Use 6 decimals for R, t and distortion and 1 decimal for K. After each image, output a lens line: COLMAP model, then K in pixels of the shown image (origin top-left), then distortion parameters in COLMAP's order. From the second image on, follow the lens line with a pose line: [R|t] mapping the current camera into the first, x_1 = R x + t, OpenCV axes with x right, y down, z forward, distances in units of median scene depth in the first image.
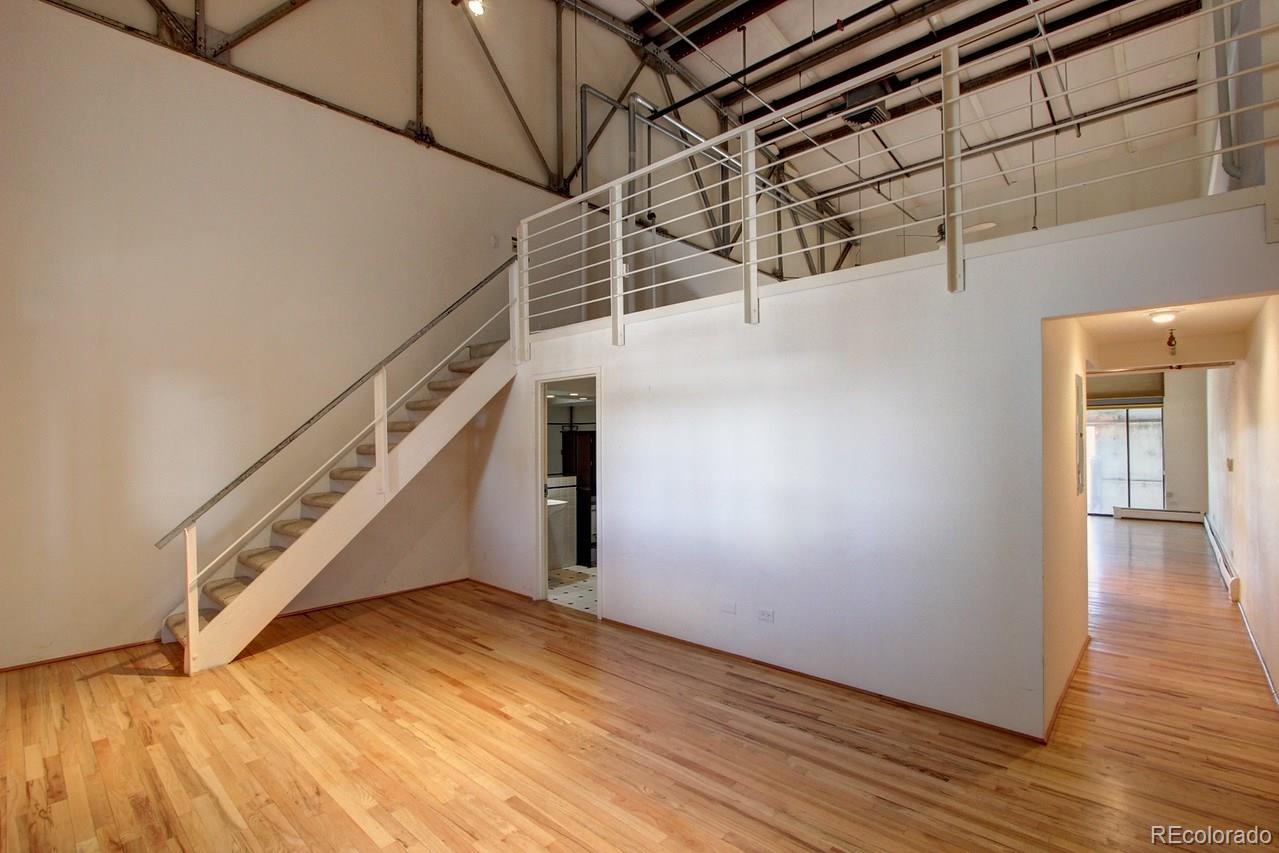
lens RADIAL K [[592.9, 0, 646.3], [0, 592.9, 433.0], [0, 0, 1]] dist [-0.013752, 0.000159]
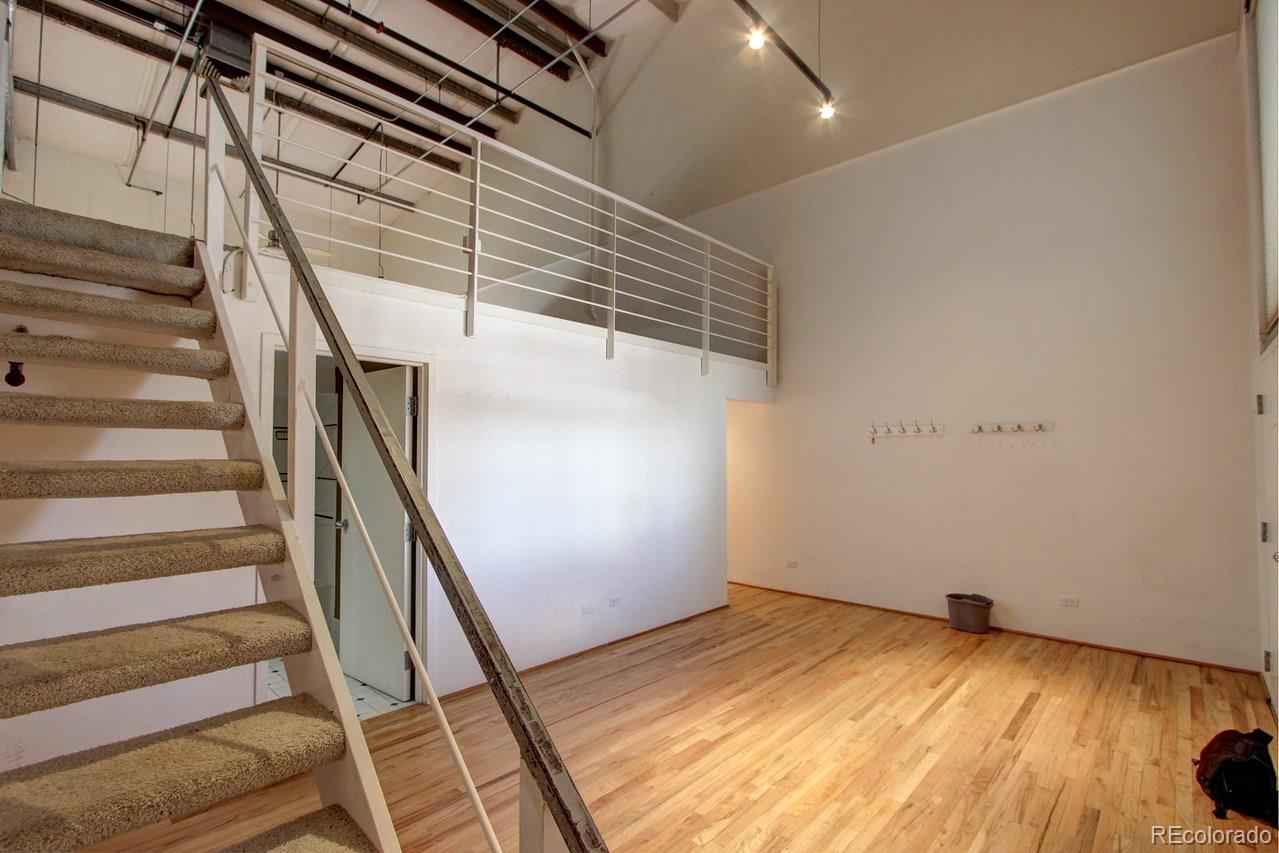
lens RADIAL K [[592.9, 0, 644.6], [0, 592.9, 432.5], [0, 0, 1]] dist [-0.013752, 0.000159]
pose [[0.002517, 0.046783, 0.998902, -1.187653], [-0.014588, 0.998801, -0.046741, 0.020921], [-0.999890, -0.014454, 0.003197, 1.086818]]
